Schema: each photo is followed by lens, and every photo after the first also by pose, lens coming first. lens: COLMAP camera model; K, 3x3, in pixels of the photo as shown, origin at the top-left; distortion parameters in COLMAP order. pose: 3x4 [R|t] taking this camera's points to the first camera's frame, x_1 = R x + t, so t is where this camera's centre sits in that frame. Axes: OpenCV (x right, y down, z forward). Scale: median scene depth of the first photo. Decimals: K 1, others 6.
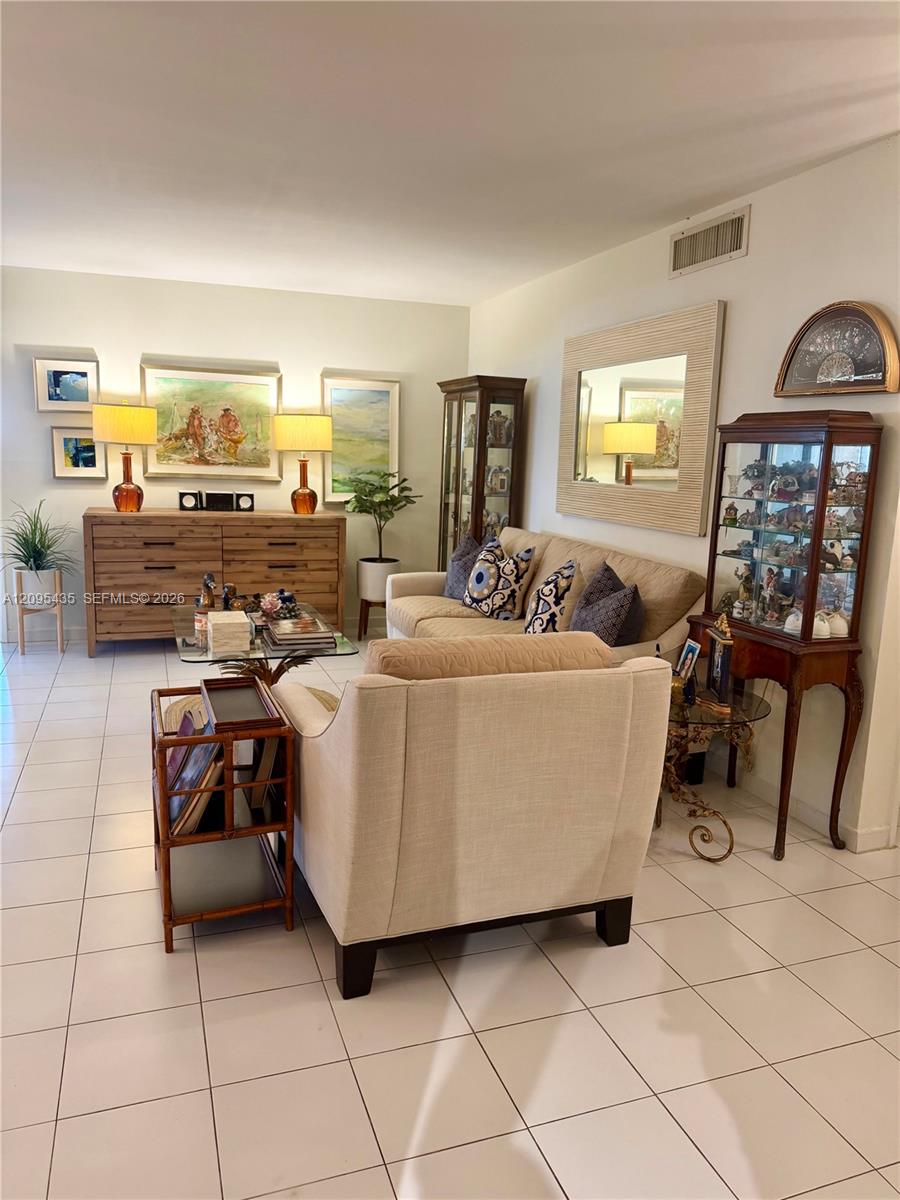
lens RADIAL K [[813.2, 0, 441.3], [0, 813.2, 603.7], [0, 0, 1]] dist [0.092964, 0.000225]
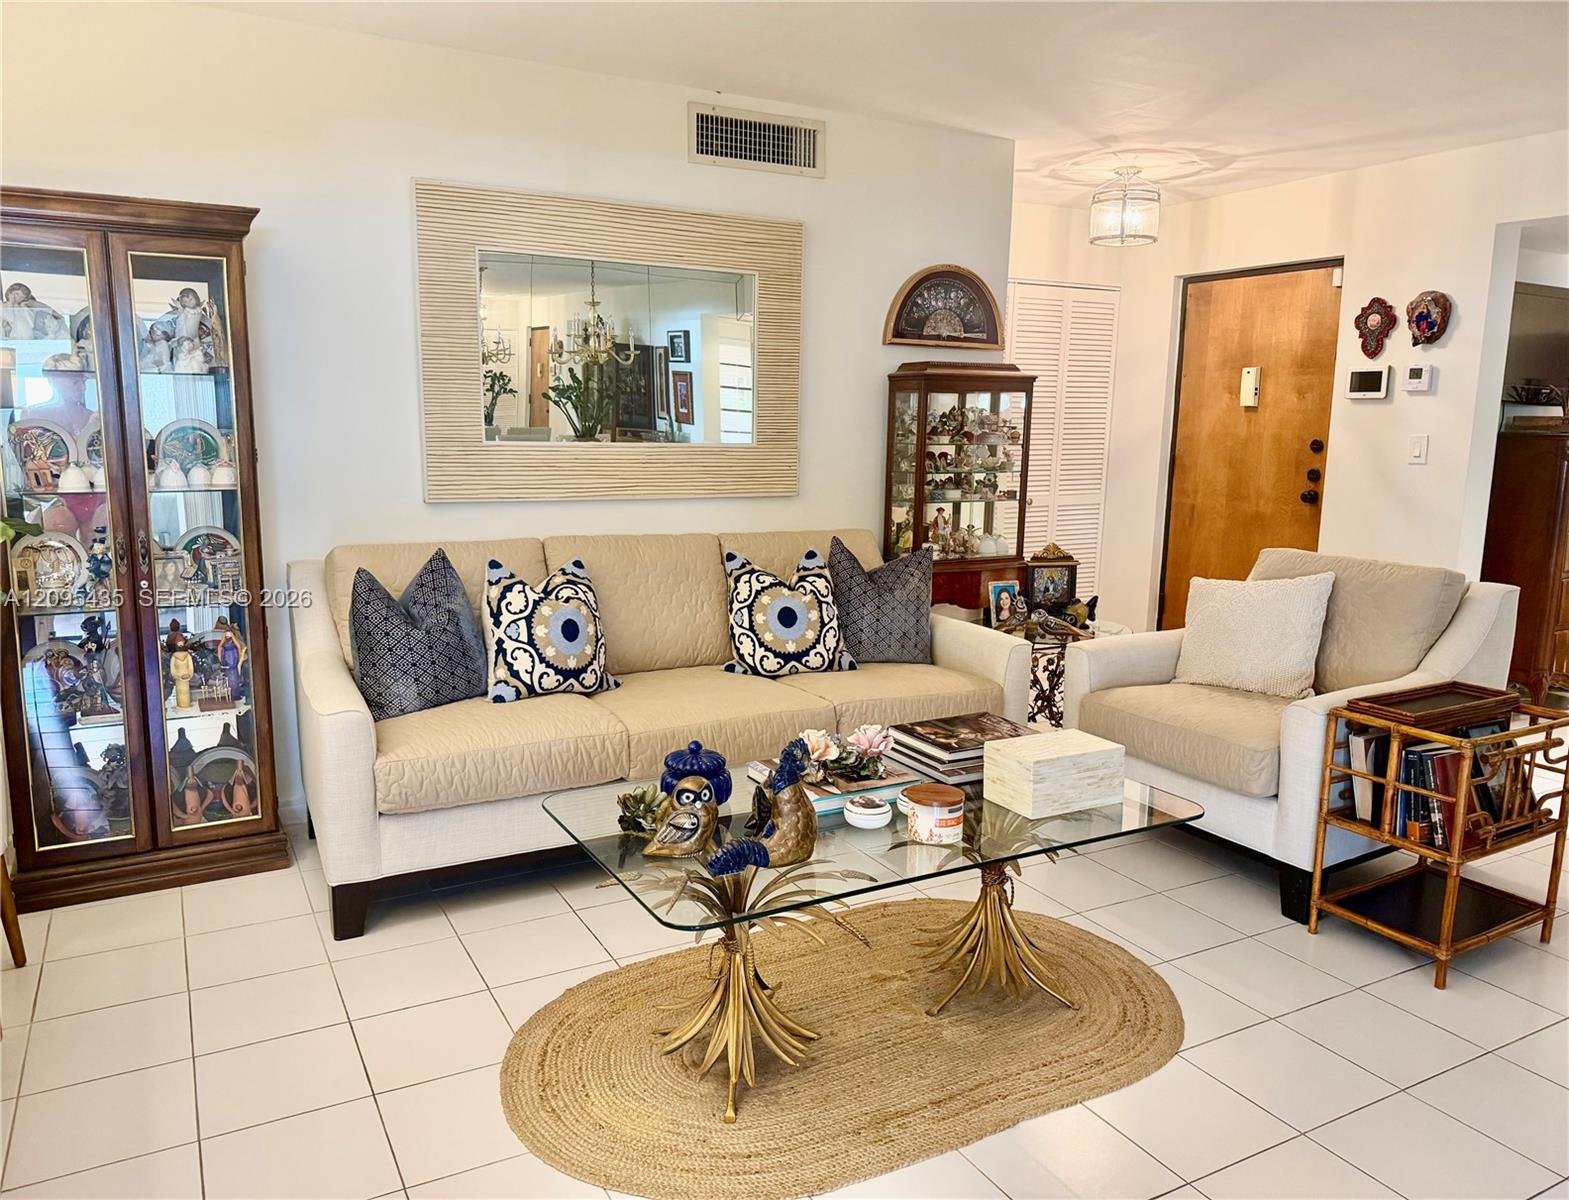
lens RADIAL K [[1157.2, 0, 797.4], [0, 1157.2, 607.3], [0, 0, 1]] dist [0.027333, 0.001091]
pose [[-0.185166, -0.193435, 0.963482, -0.567701], [0.145949, 0.964150, 0.221618, -0.153544], [-0.971809, 0.181655, -0.150296, 0.796187]]
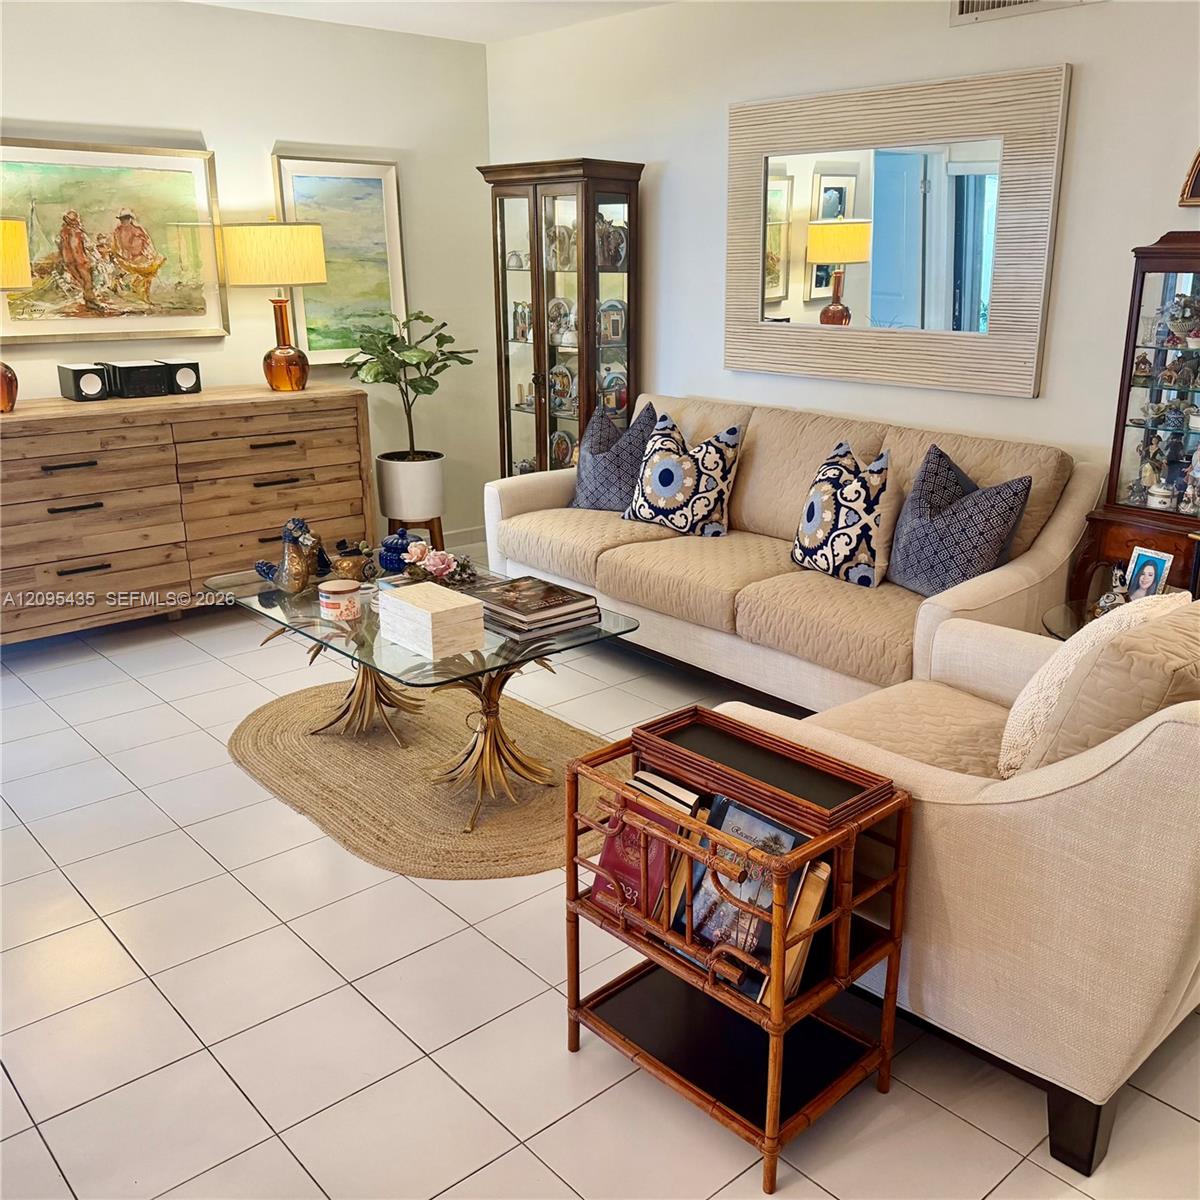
lens RADIAL K [[1126.9, 0, 609.0], [0, 1126.9, 599.7], [0, 0, 1]] dist [0.011992, 0.000000]
pose [[0.924927, -0.136334, 0.354857, -0.276145], [0.092398, 0.986109, 0.138026, -0.052639], [-0.368746, -0.094876, 0.924676, 0.126996]]
